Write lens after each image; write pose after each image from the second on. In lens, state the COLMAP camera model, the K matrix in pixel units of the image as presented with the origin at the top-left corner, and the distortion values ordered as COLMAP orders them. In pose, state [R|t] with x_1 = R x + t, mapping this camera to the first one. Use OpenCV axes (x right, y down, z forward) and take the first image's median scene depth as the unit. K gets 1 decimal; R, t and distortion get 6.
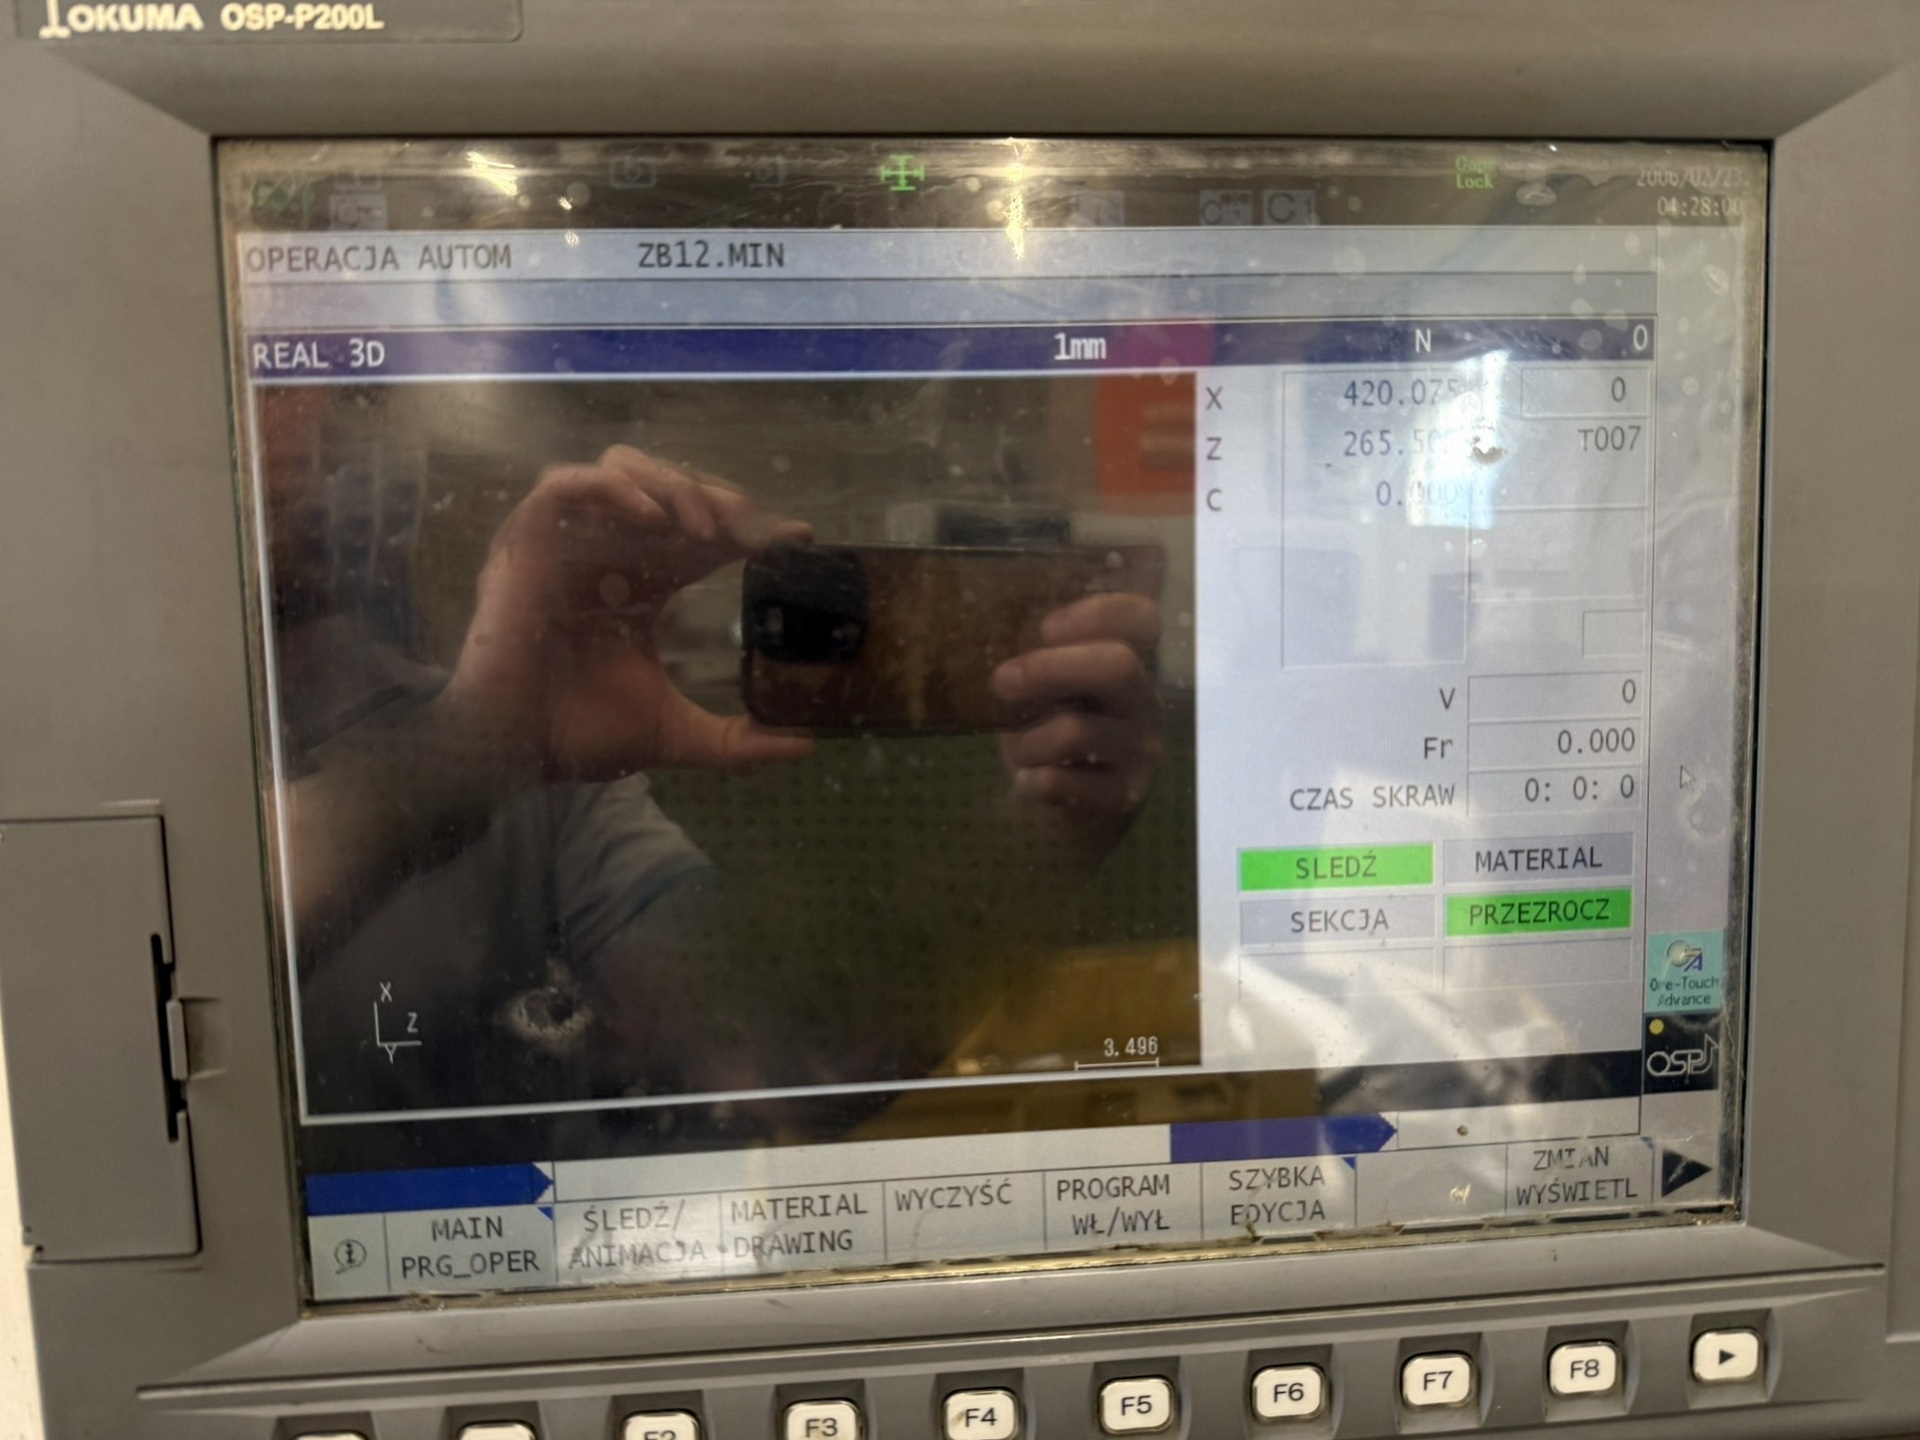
lens RADIAL K [[1380.4, 0, 960.0], [0, 1380.4, 720.0], [0, 0, 1]] dist [0.013520, -0.034832]
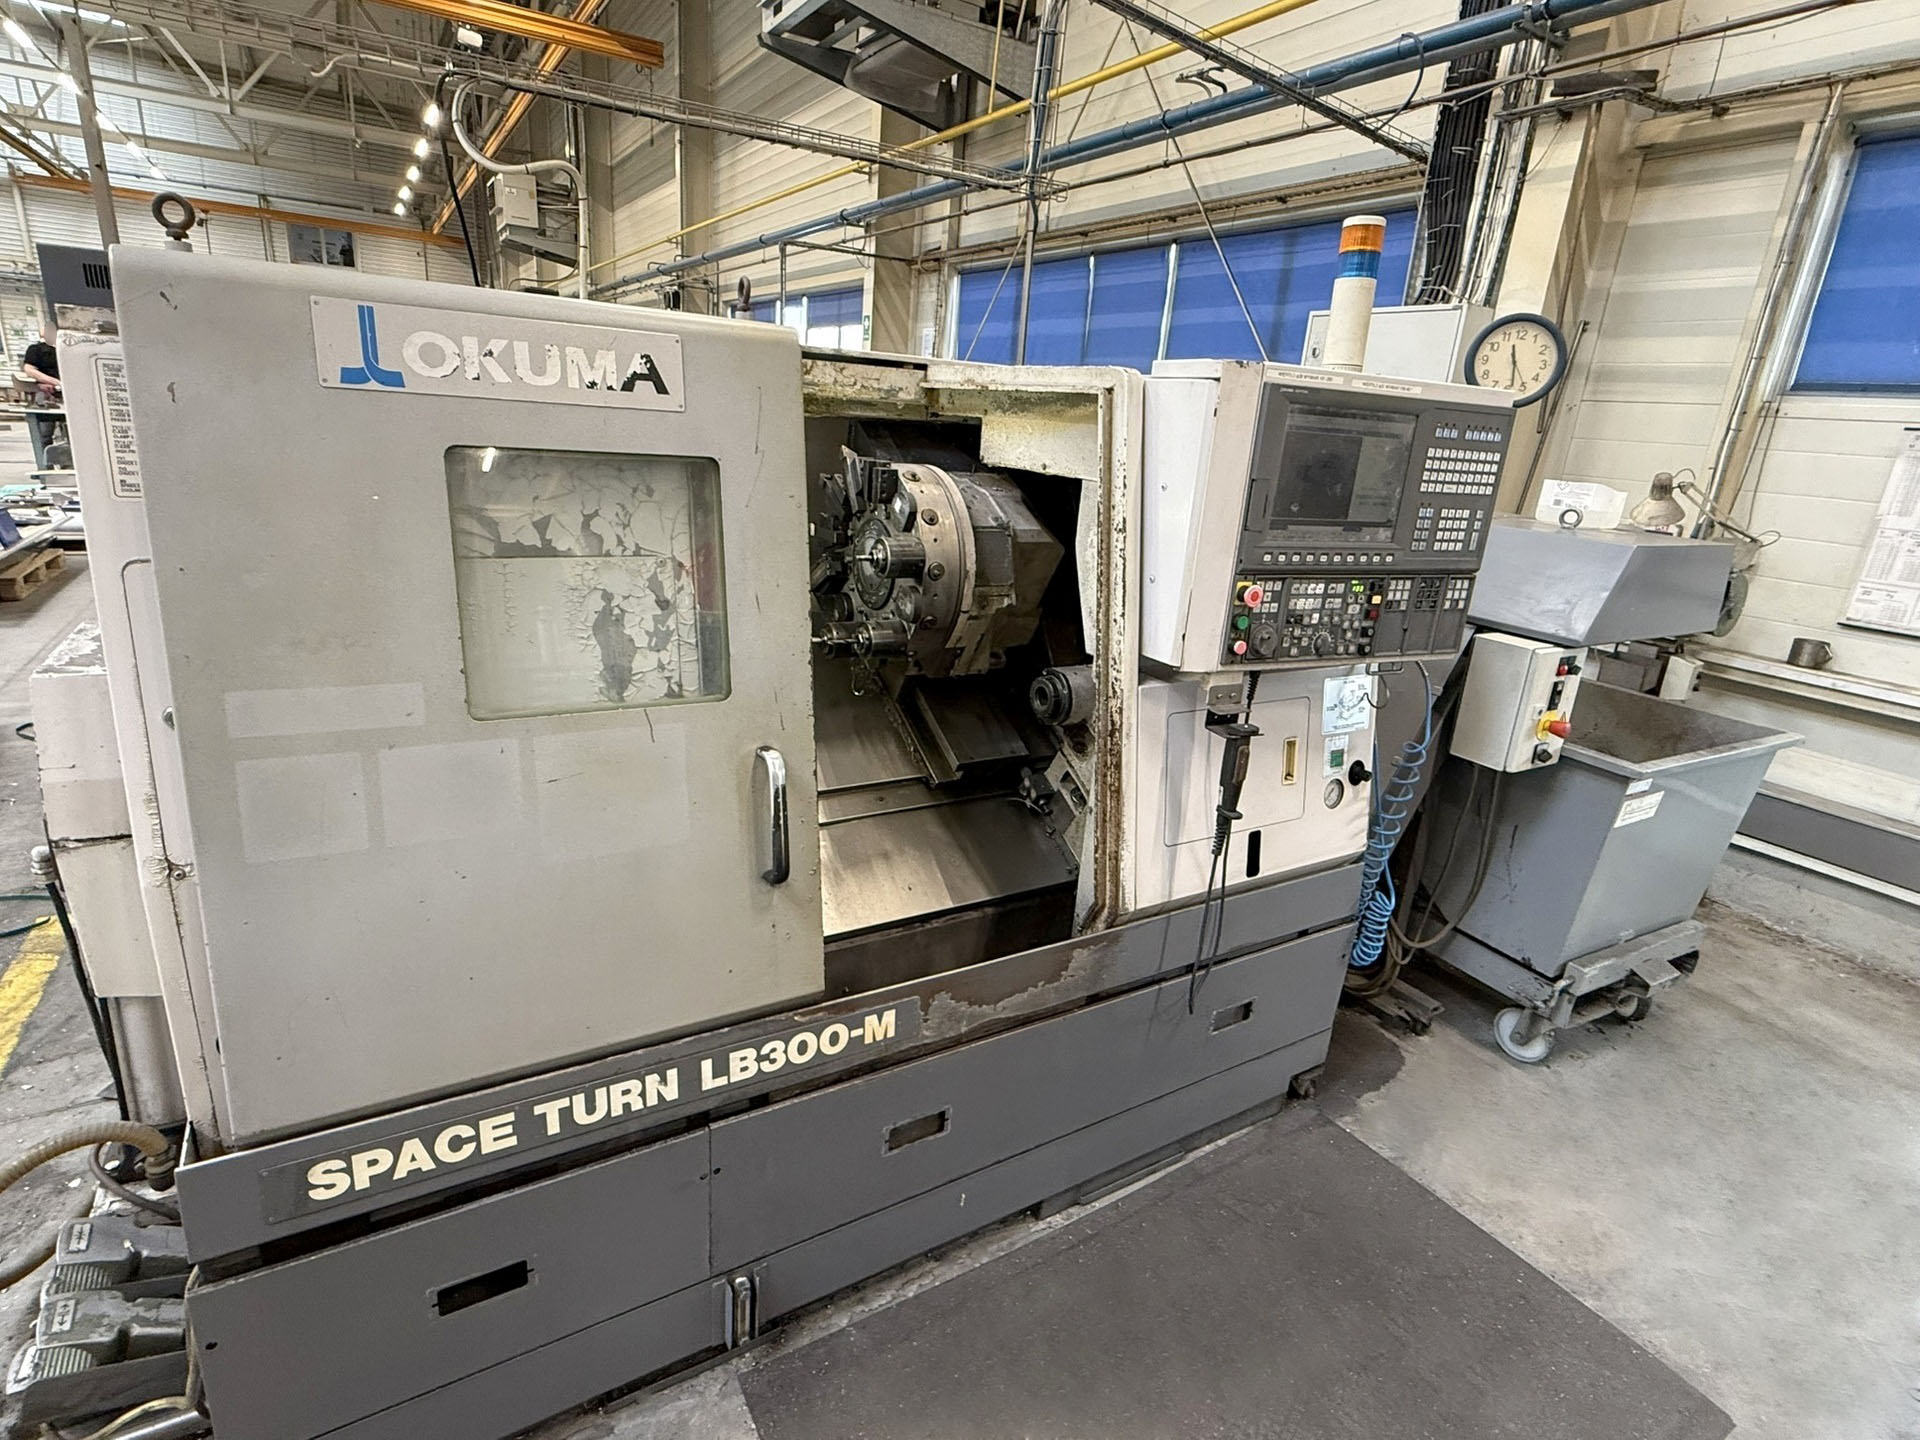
lens RADIAL K [[959.1, 0, 958.9], [0, 959.1, 714.6], [0, 0, 1]] dist [0.001300, -0.000865]
pose [[0.936268, -0.013512, 0.351026, -4.295422], [-0.061613, 0.977453, 0.201964, 0.388410], [-0.345840, -0.210720, 0.914326, -3.956872]]
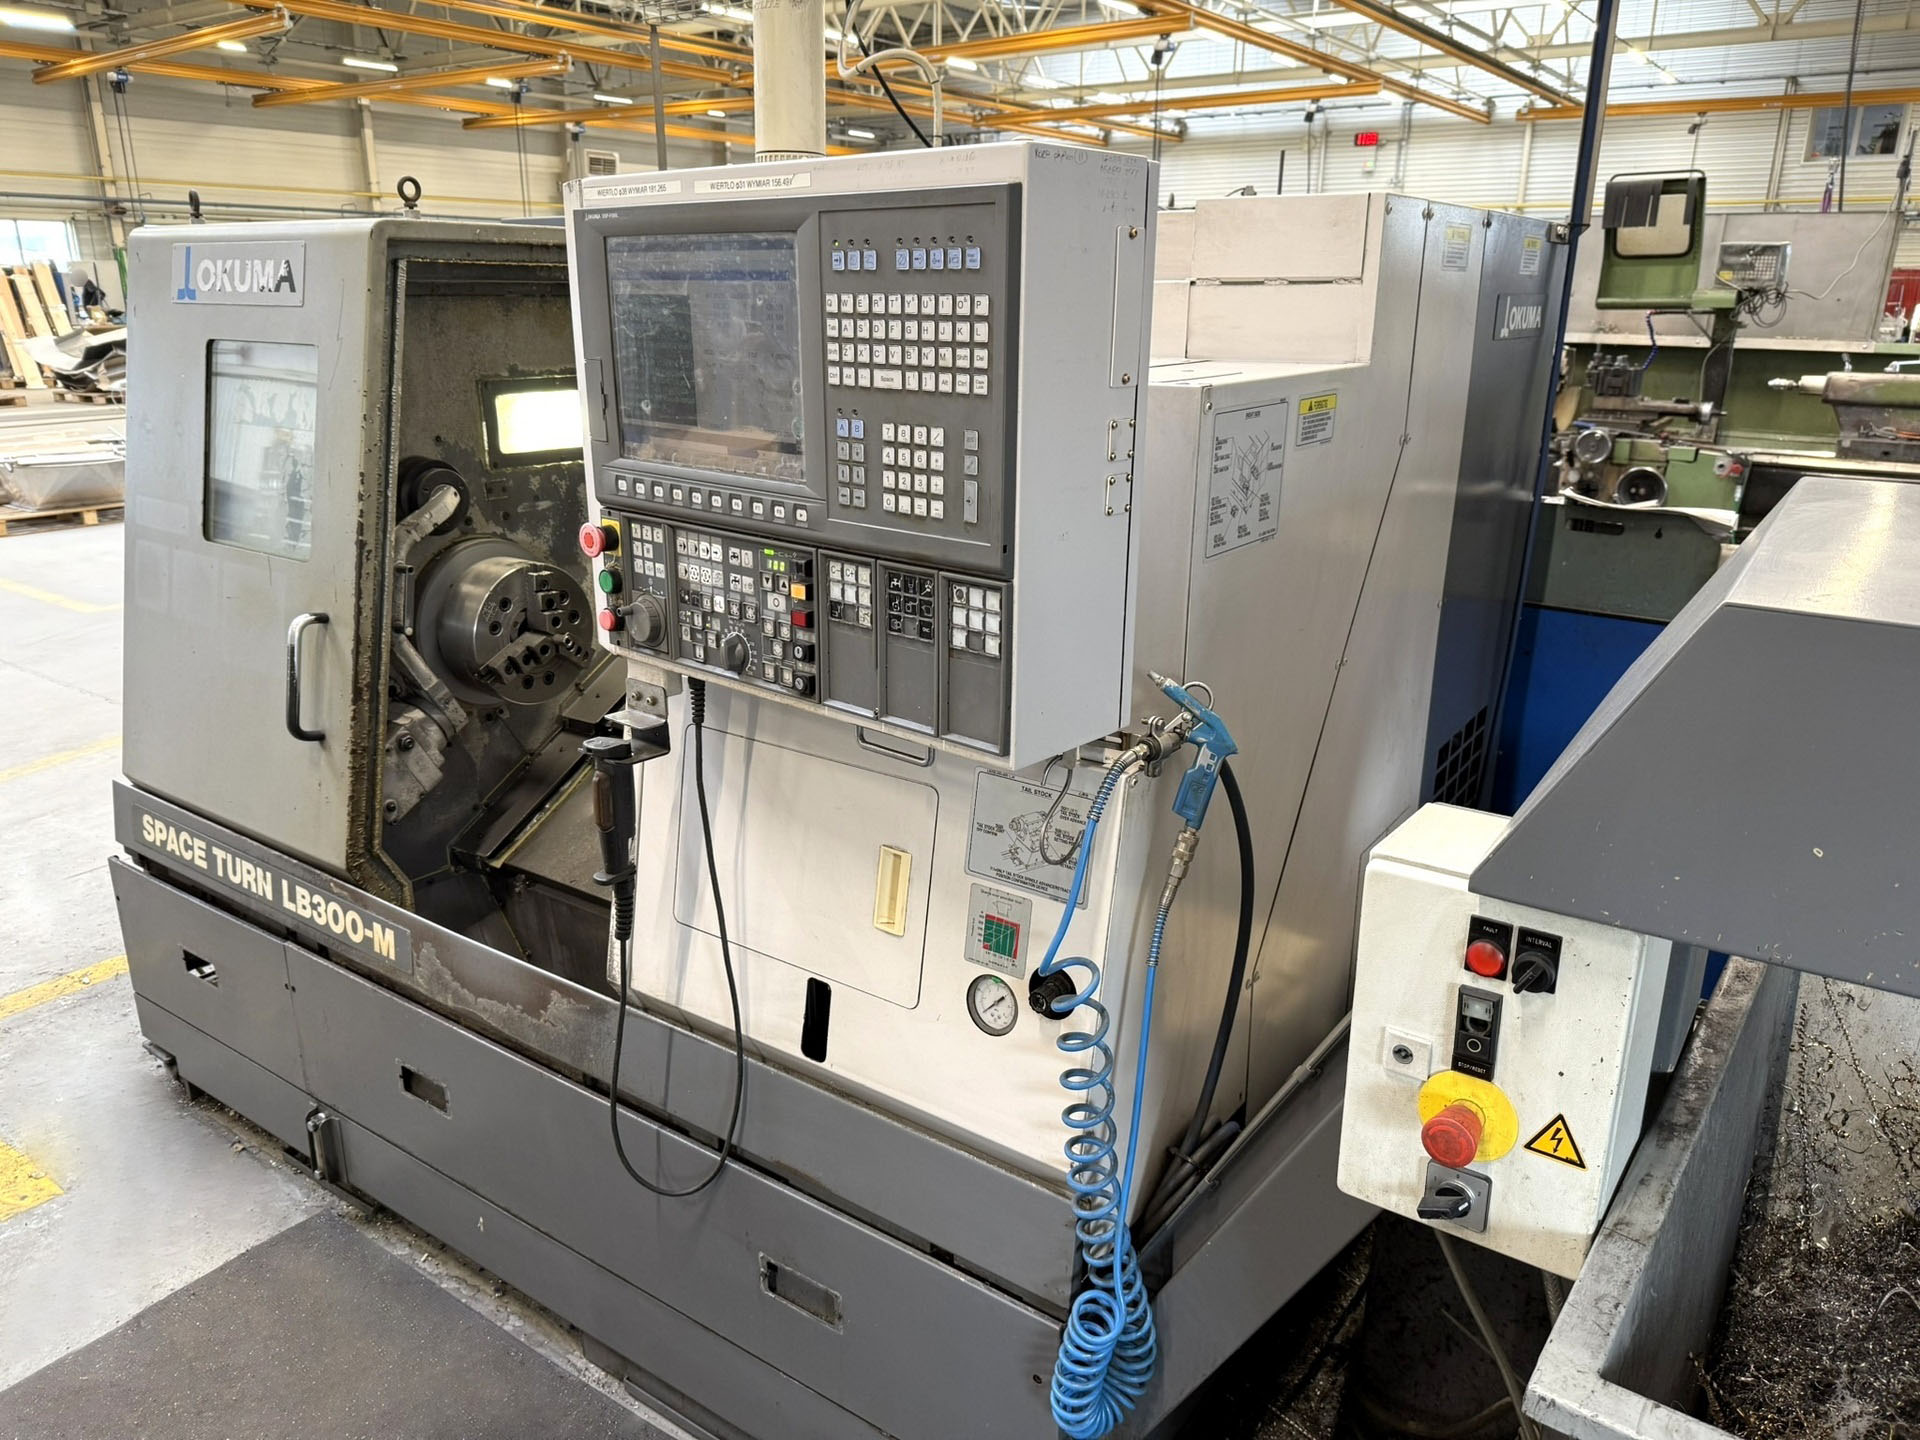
lens RADIAL K [[1349.2, 0, 960.0], [0, 1349.2, 720.0], [0, 0, 1]] dist [0.151896, -0.319018]
pose [[0.686572, 0.244788, -0.684615, 4.318670], [-0.091987, 0.963298, 0.252183, -0.058431], [0.721220, -0.110166, 0.683890, -1.811956]]
